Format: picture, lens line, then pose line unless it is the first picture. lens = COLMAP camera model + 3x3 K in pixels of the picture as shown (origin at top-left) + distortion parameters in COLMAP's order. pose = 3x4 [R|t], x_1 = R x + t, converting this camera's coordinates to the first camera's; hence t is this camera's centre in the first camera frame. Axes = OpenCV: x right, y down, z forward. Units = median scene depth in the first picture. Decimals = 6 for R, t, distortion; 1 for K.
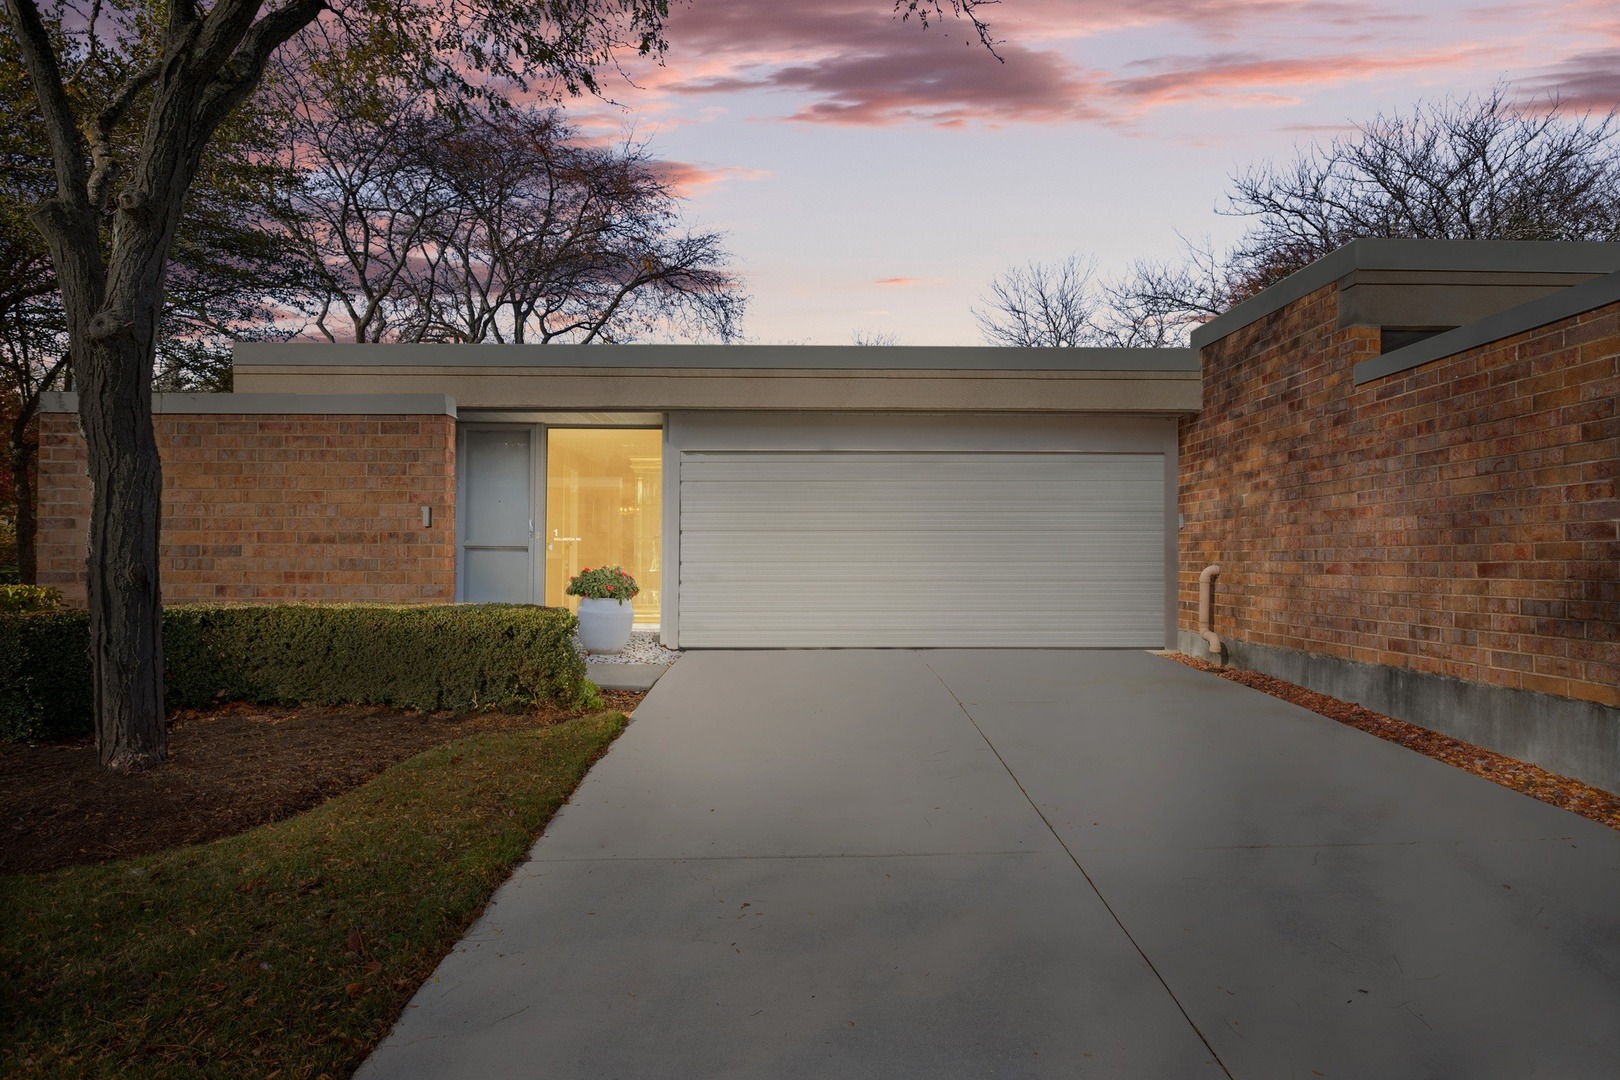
lens RADIAL K [[877.3, 0, 812.3], [0, 877.3, 545.1], [0, 0, 1]] dist [-0.003842, 0.000268]
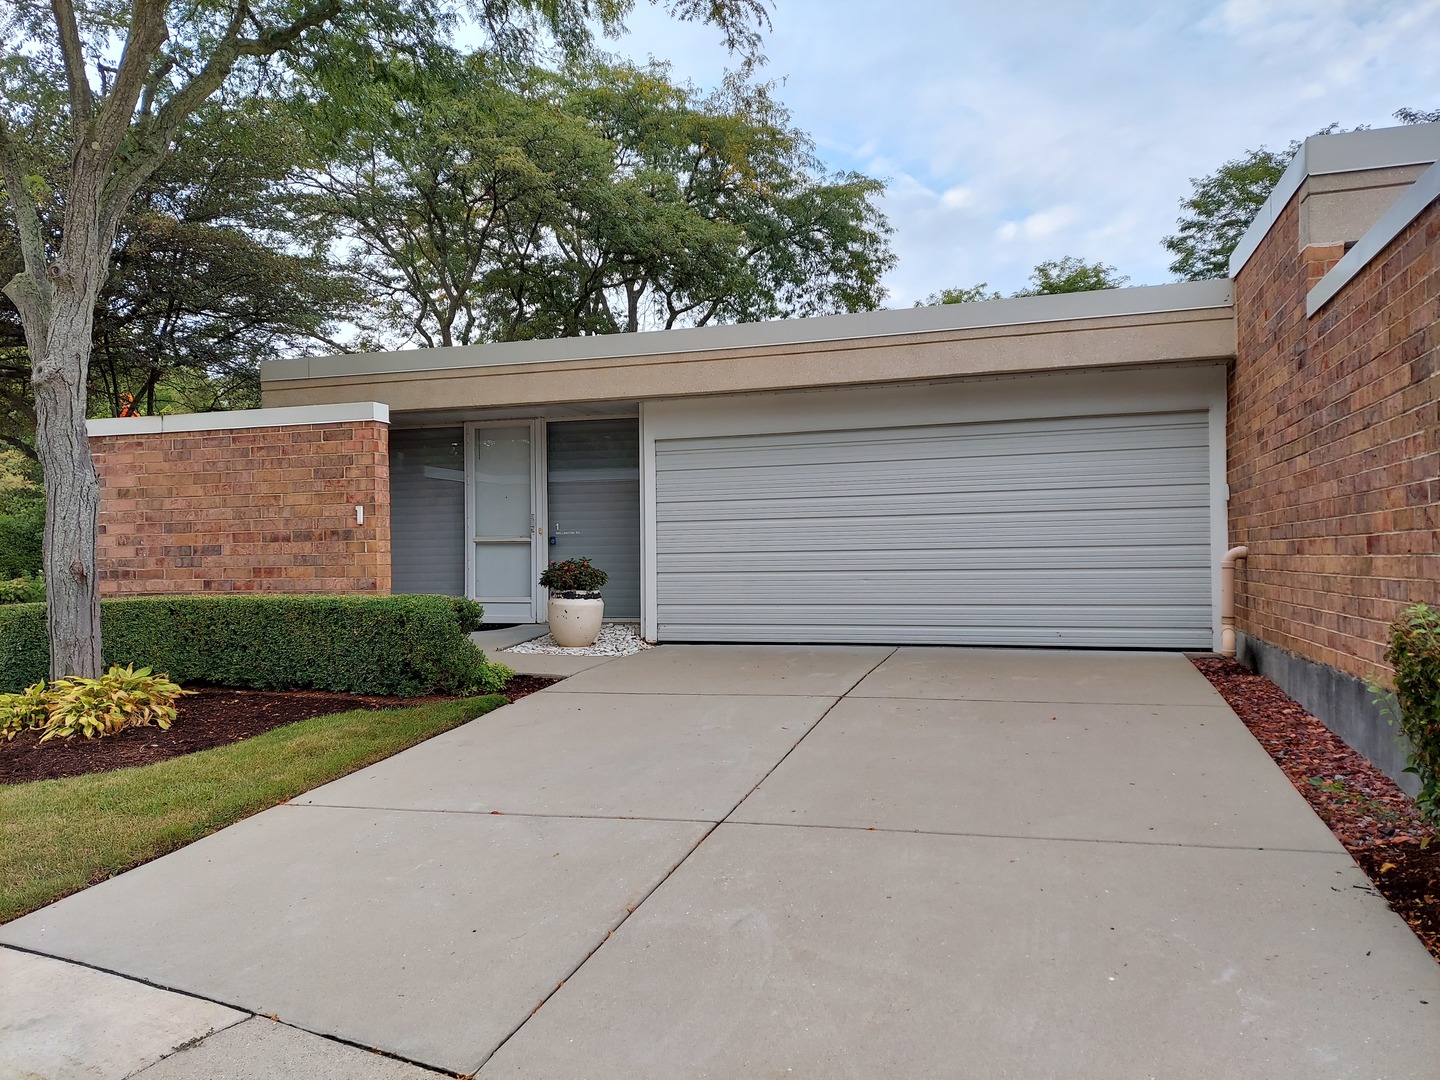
lens RADIAL K [[1005.2, 0, 720.3], [0, 1005.2, 536.1], [0, 0, 1]] dist [-0.002972, -0.003001]
pose [[0.958972, -0.023789, -0.282502, 0.339442], [0.024040, 0.999708, -0.002580, 0.007572], [0.282481, -0.004317, 0.959263, -0.069735]]
